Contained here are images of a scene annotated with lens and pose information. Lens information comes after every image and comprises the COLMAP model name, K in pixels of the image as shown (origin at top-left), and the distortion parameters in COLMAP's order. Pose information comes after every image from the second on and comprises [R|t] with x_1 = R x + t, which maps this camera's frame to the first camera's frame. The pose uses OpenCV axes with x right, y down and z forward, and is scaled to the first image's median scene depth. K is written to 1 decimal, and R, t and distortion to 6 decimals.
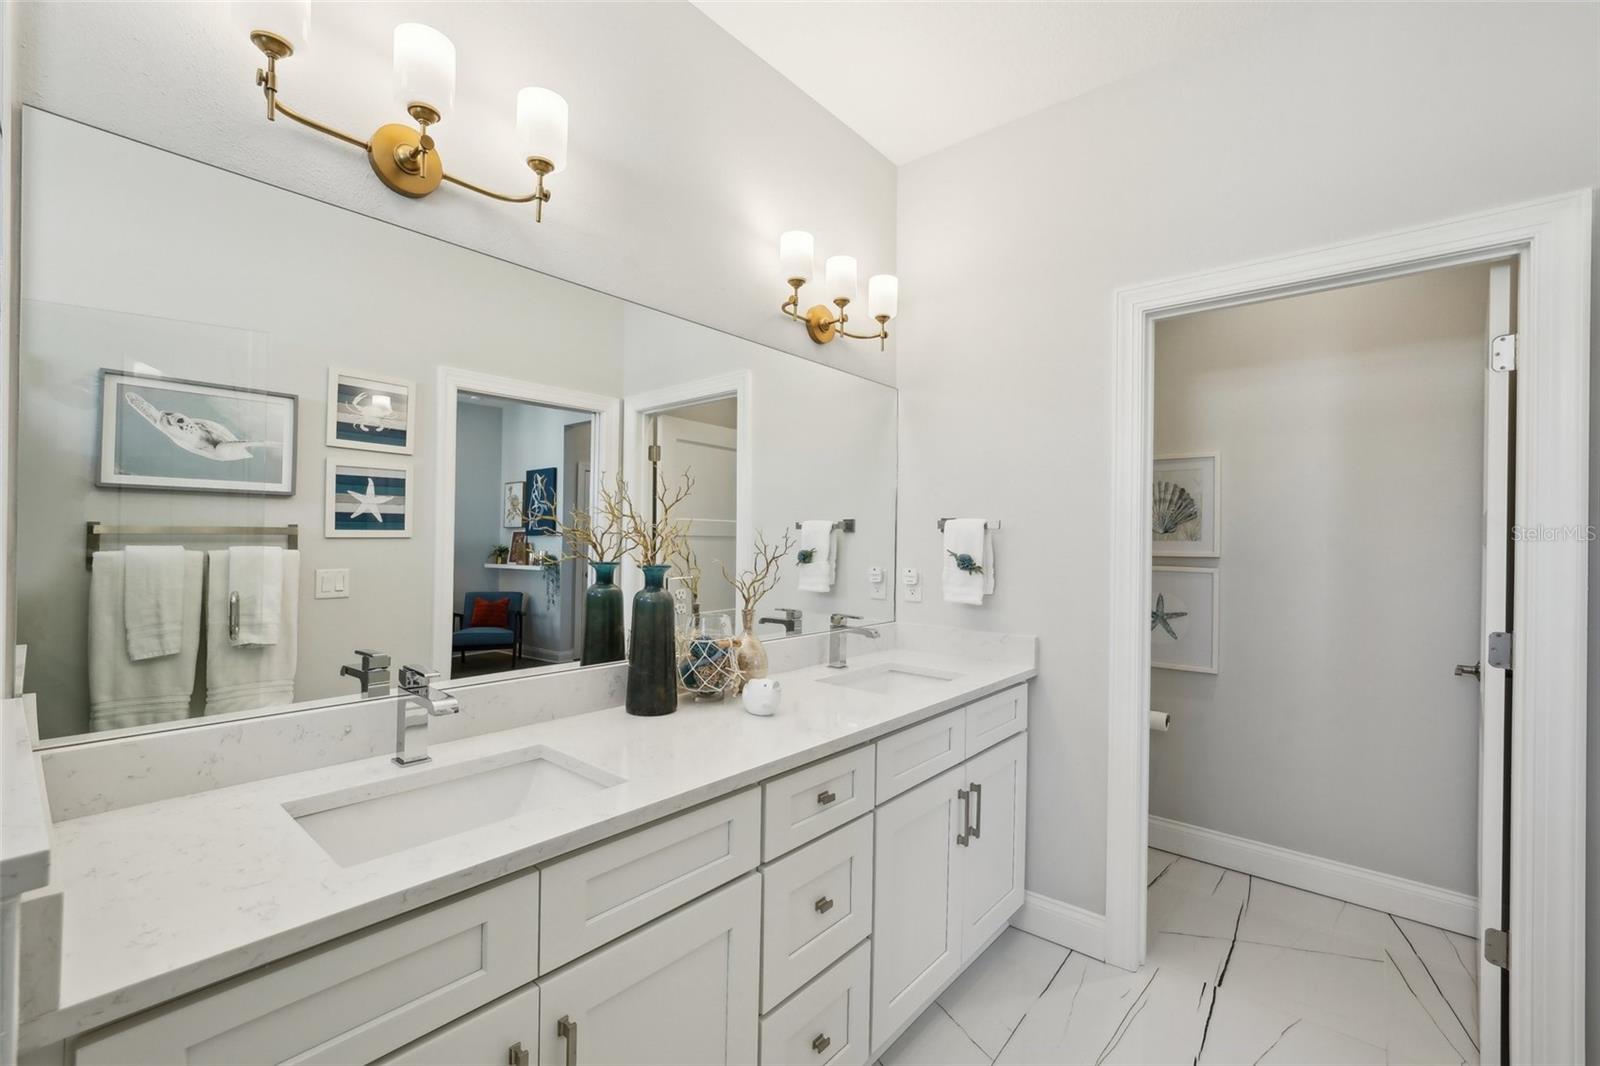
lens RADIAL K [[669.9, 0, 796.1], [0, 669.9, 535.9], [0, 0, 1]] dist [-0.010368, 0.000463]
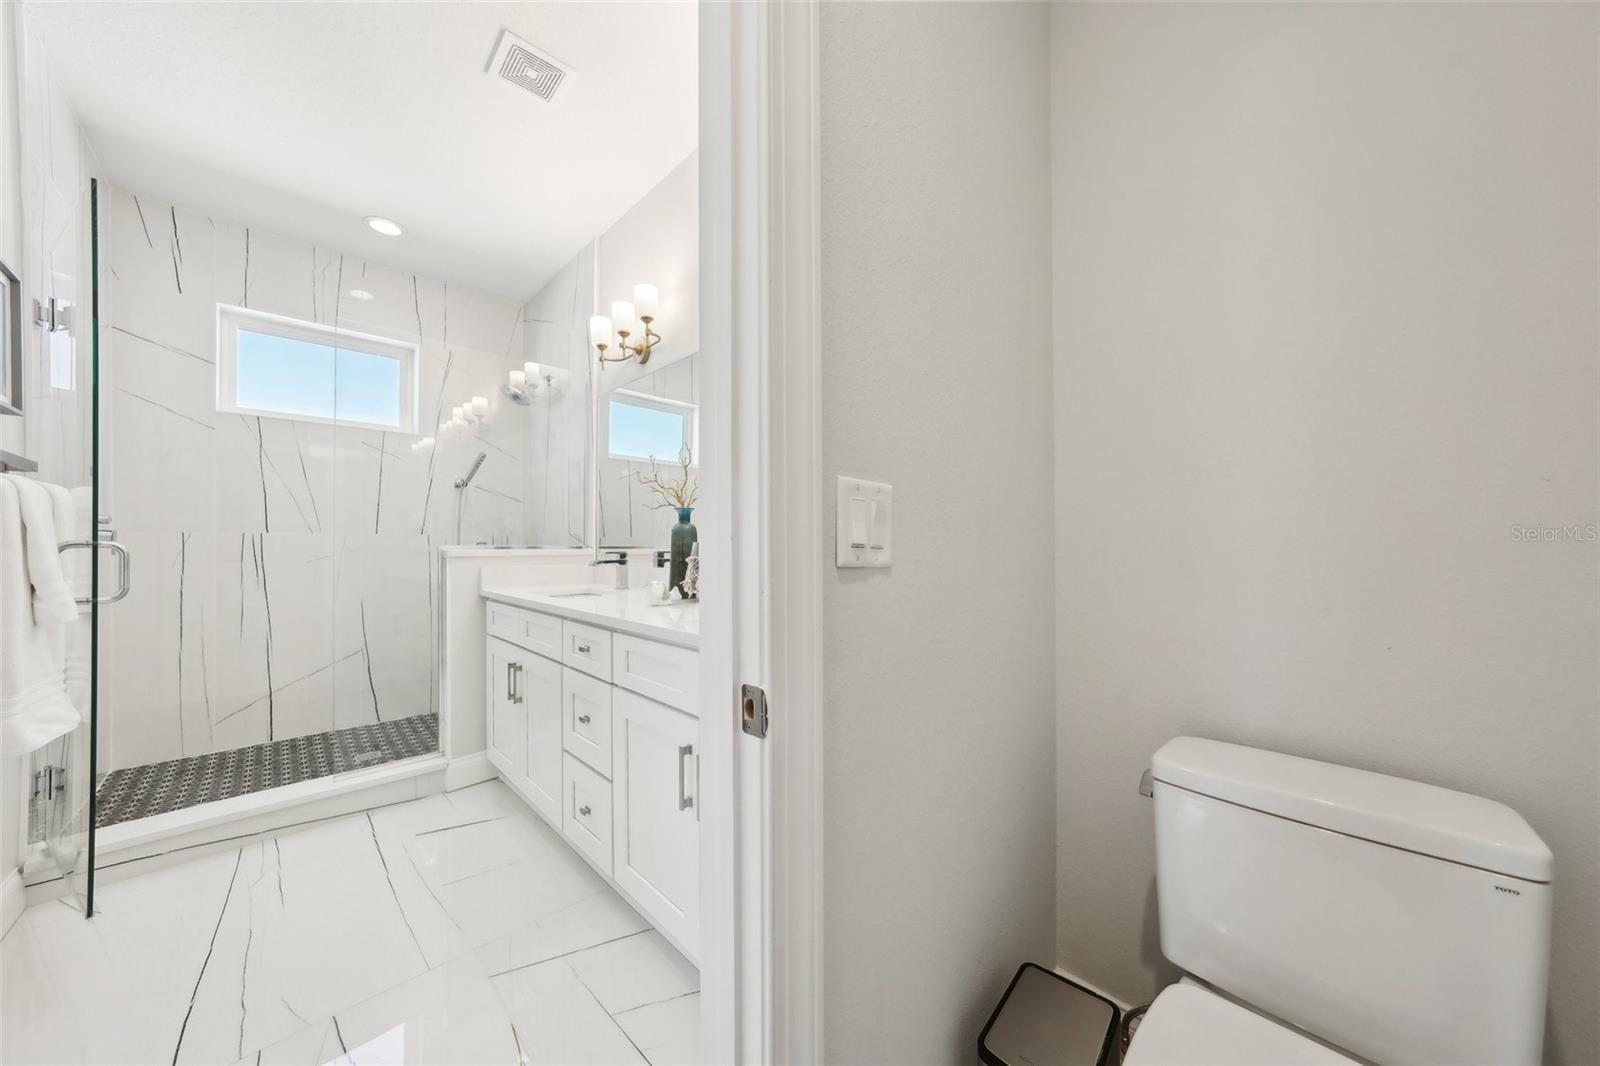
lens RADIAL K [[555.6, 0, 795.7], [0, 555.6, 542.0], [0, 0, 1]] dist [-0.001131, -0.000055]
pose [[-0.091207, -0.018641, -0.995658, 1.127828], [0.006865, 0.999789, -0.019347, 0.158581], [0.995808, -0.008600, -0.091059, 1.426292]]
